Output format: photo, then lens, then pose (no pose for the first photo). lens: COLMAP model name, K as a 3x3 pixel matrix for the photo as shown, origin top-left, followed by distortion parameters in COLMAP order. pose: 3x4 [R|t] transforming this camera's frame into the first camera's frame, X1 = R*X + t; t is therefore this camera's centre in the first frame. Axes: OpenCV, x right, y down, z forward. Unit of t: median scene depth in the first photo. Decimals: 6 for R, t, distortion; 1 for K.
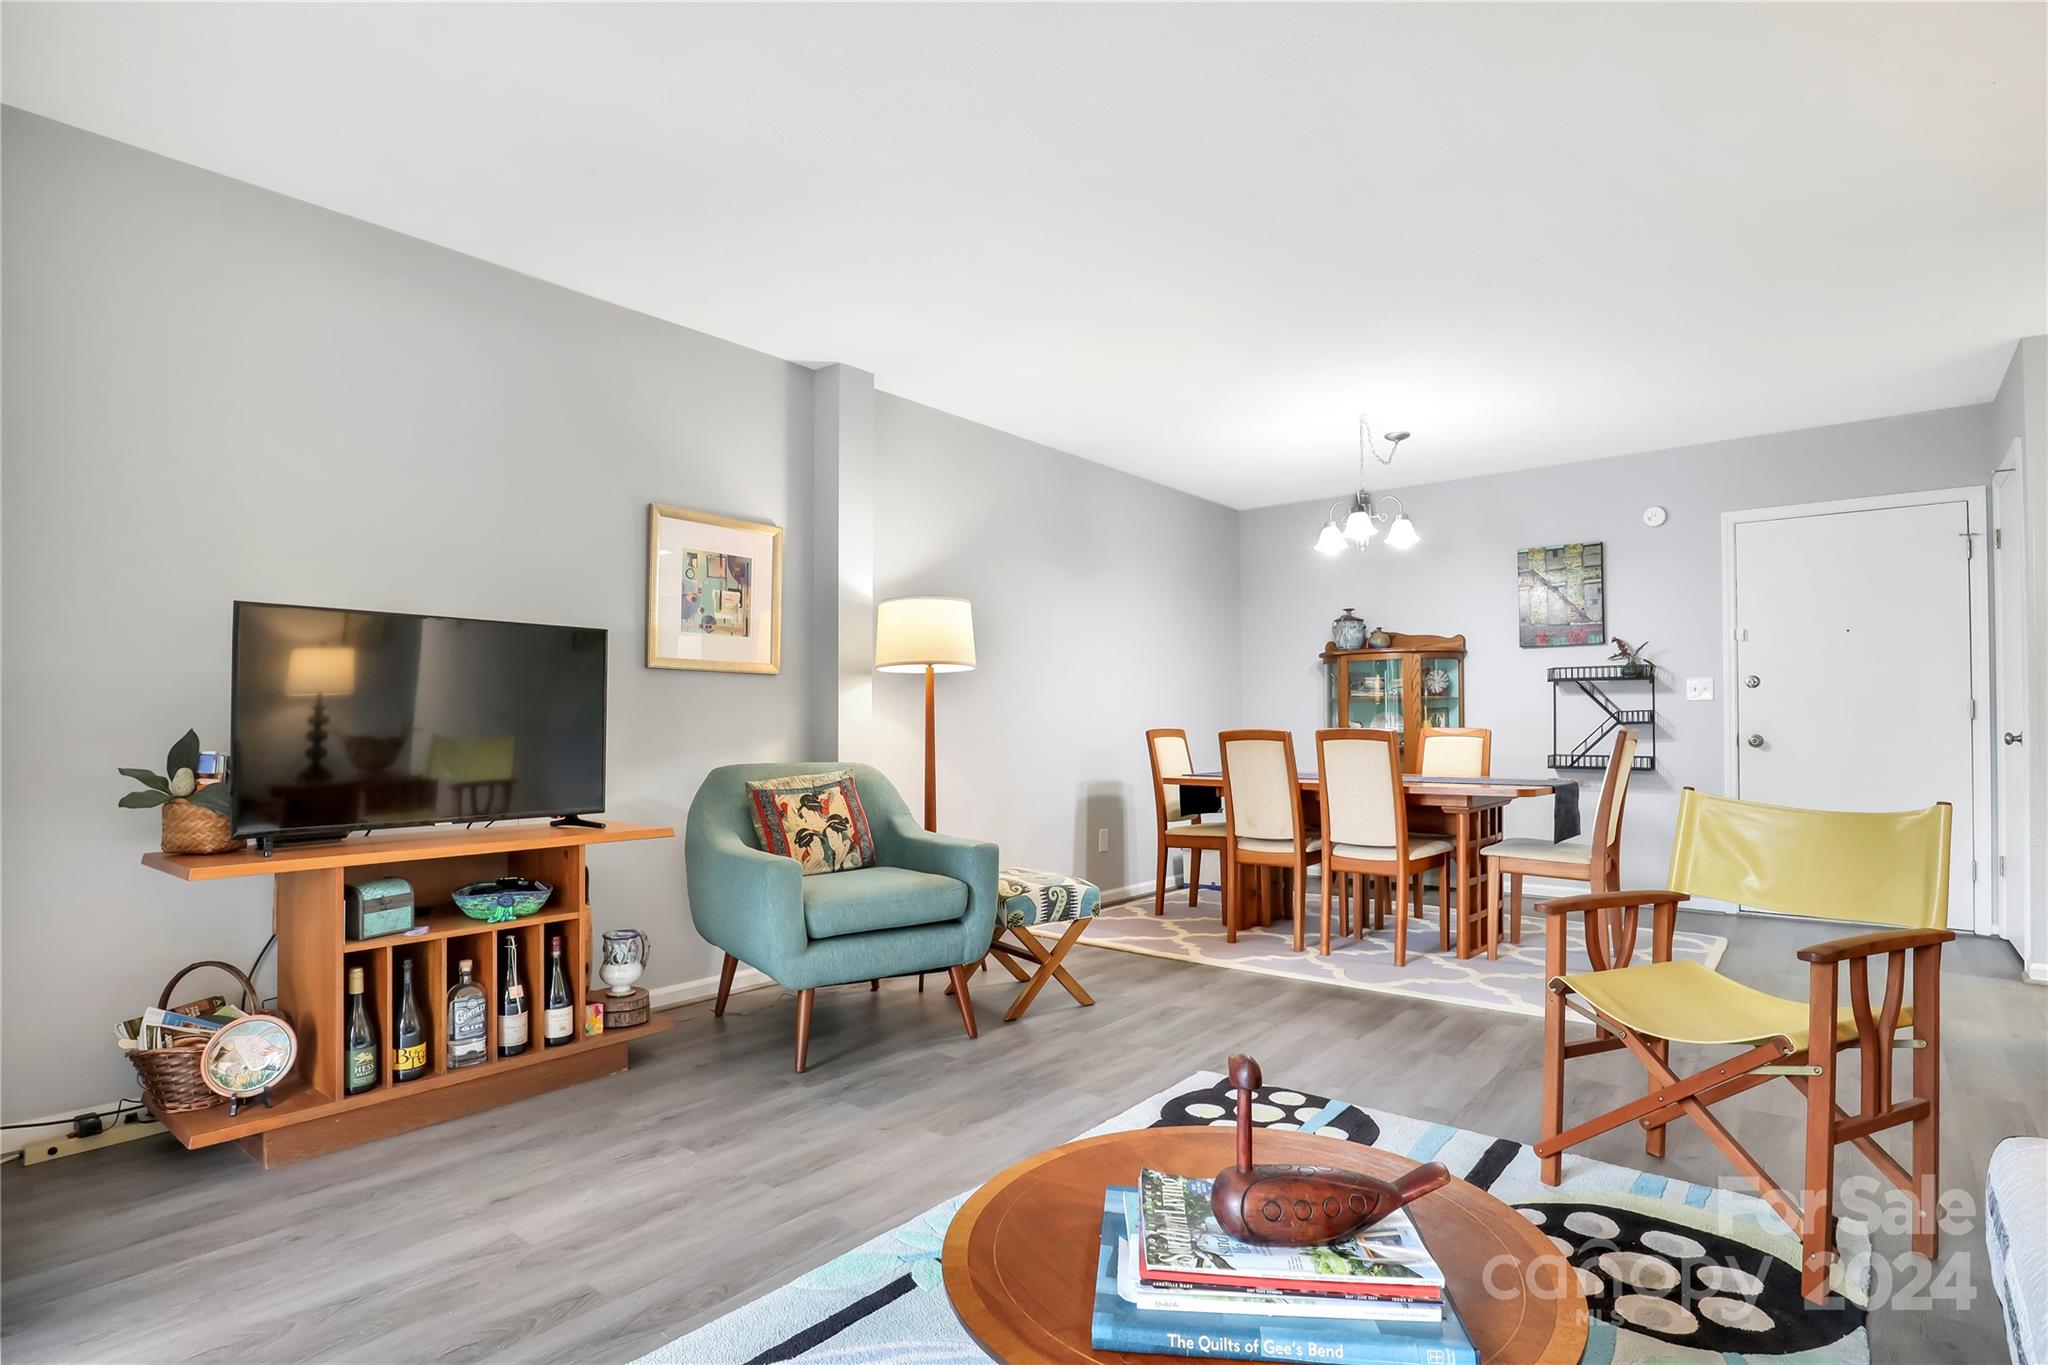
lens RADIAL K [[1023.3, 0, 1032.4], [0, 1023.3, 696.8], [0, 0, 1]] dist [-0.028344, 0.003267]
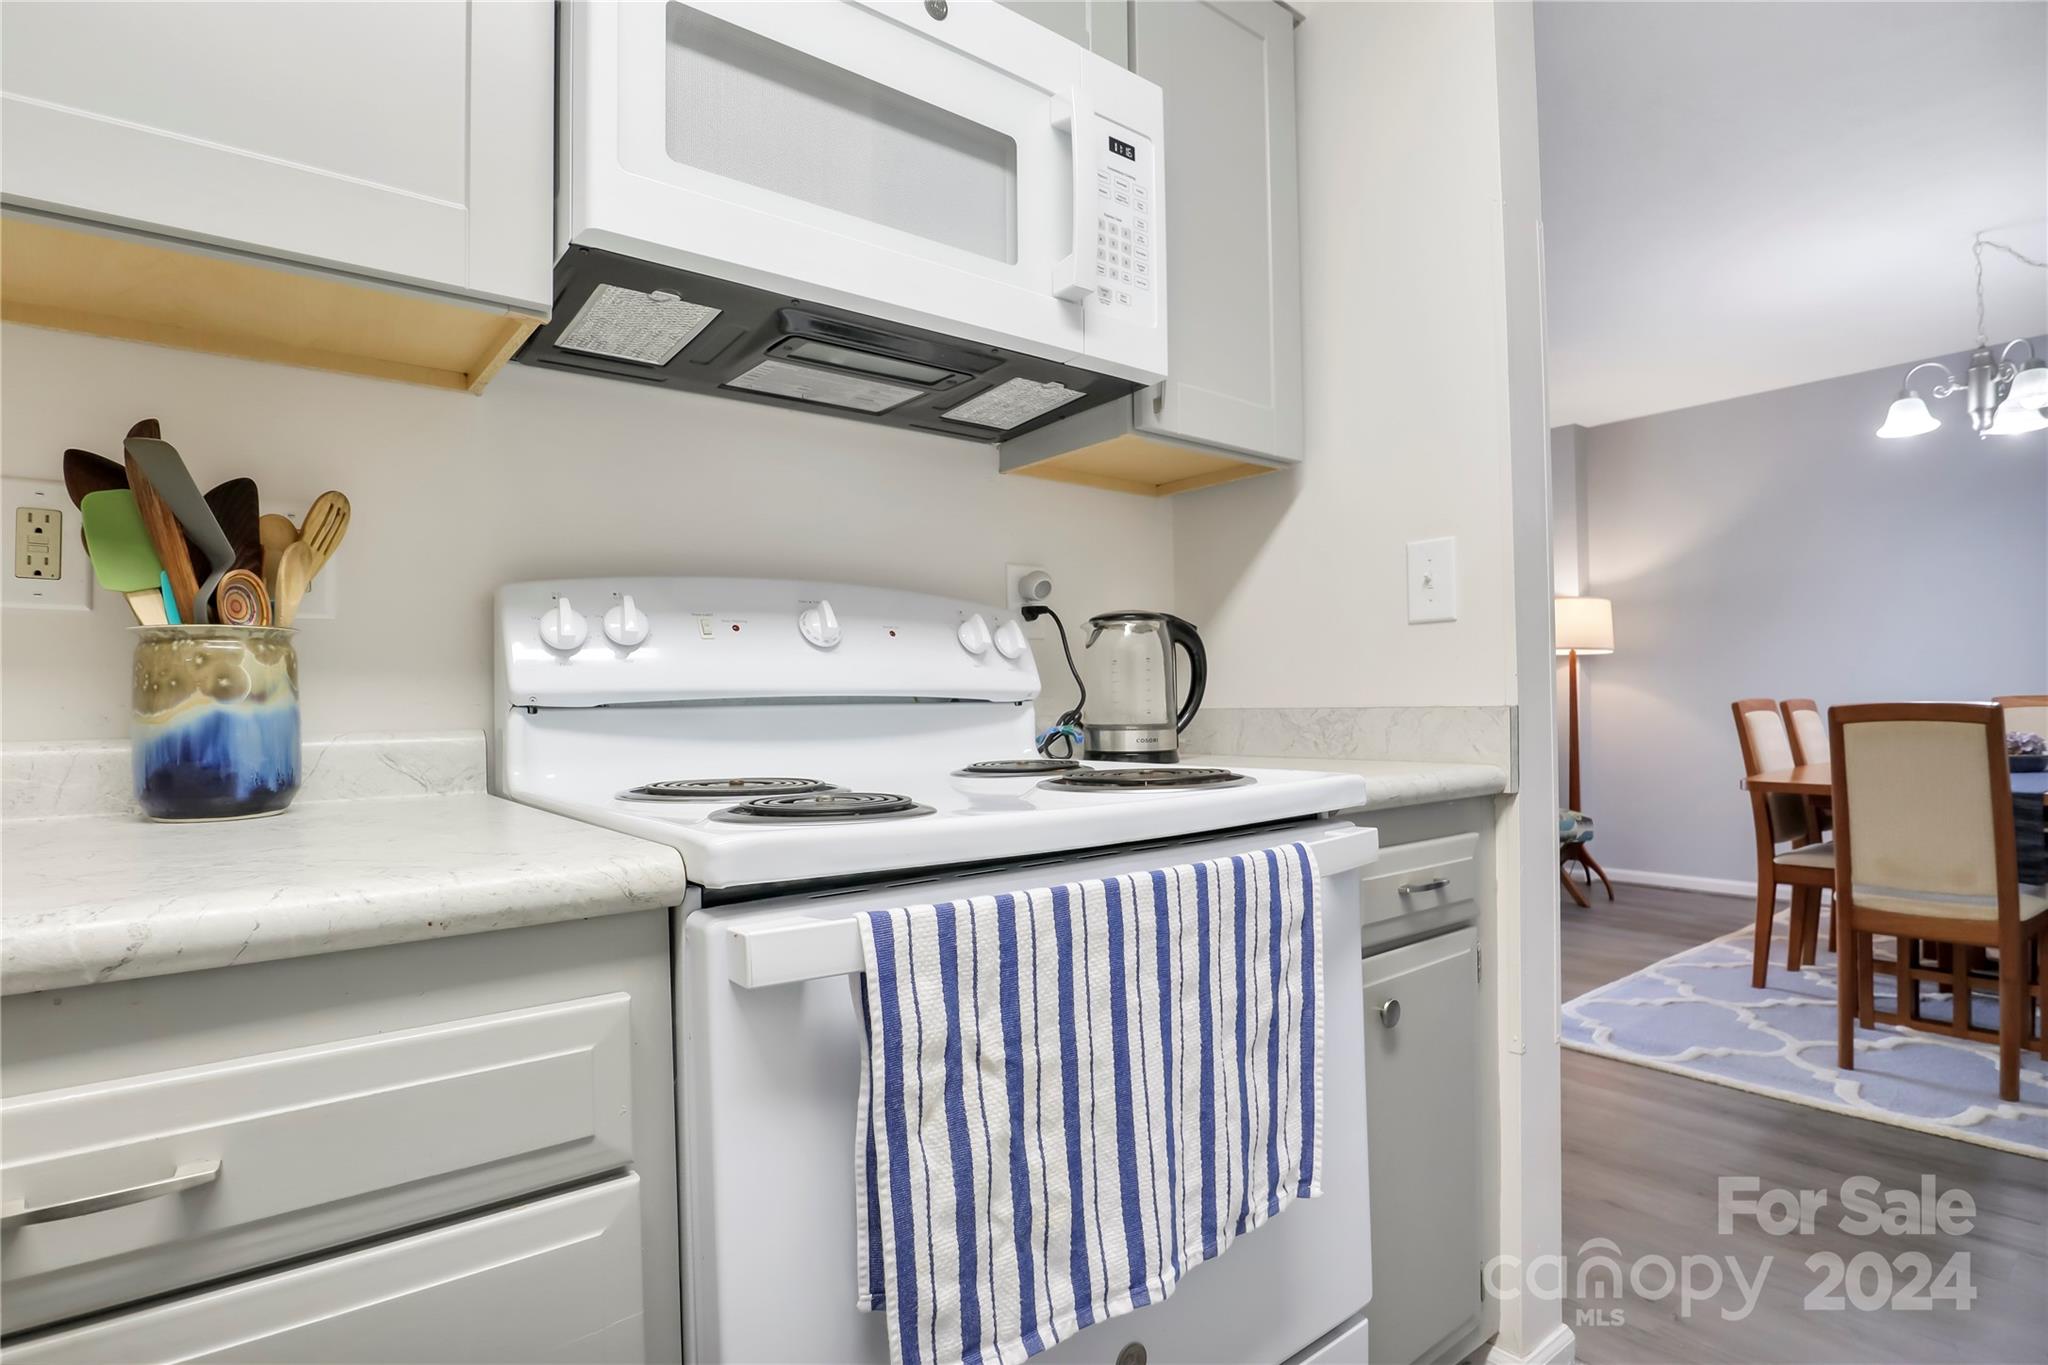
lens RADIAL K [[1023.3, 0, 1014.5], [0, 1023.3, 687.6], [0, 0, 1]] dist [-0.028344, 0.003267]
pose [[-0.230906, -0.013863, -0.972877, 0.943067], [0.044056, 0.998724, -0.024688, 0.012258], [0.971978, -0.048562, -0.230000, 0.449467]]
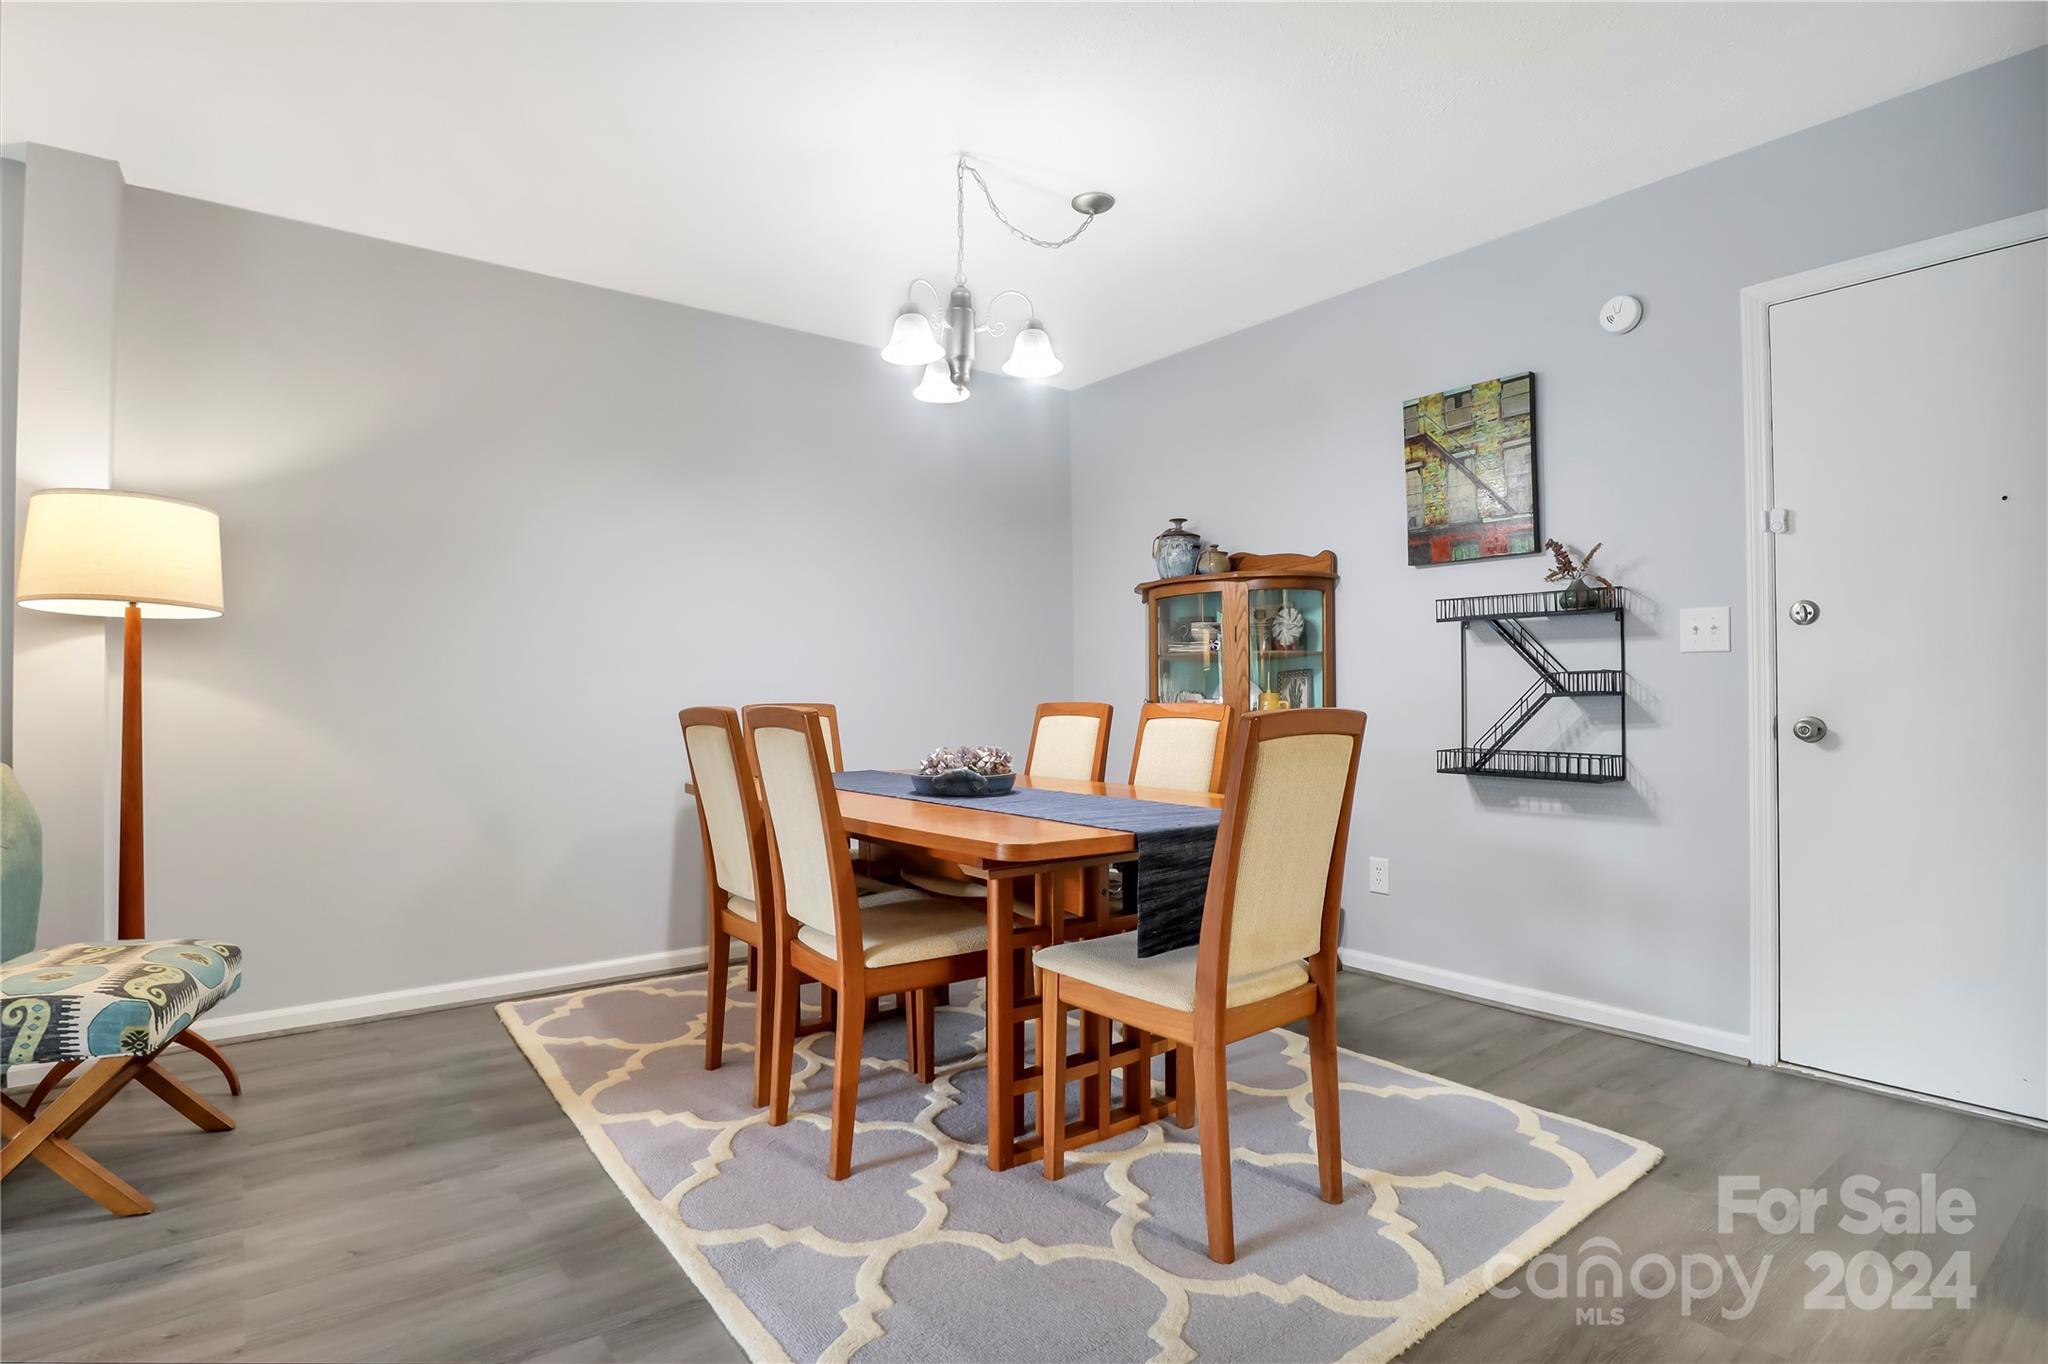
lens RADIAL K [[1023.3, 0, 1016.3], [0, 1023.3, 673.5], [0, 0, 1]] dist [-0.028344, 0.003267]
pose [[0.972781, -0.006138, -0.231644, 0.414882], [0.008354, 0.999928, 0.008586, 0.007405], [0.231575, -0.010288, 0.972763, 0.387569]]
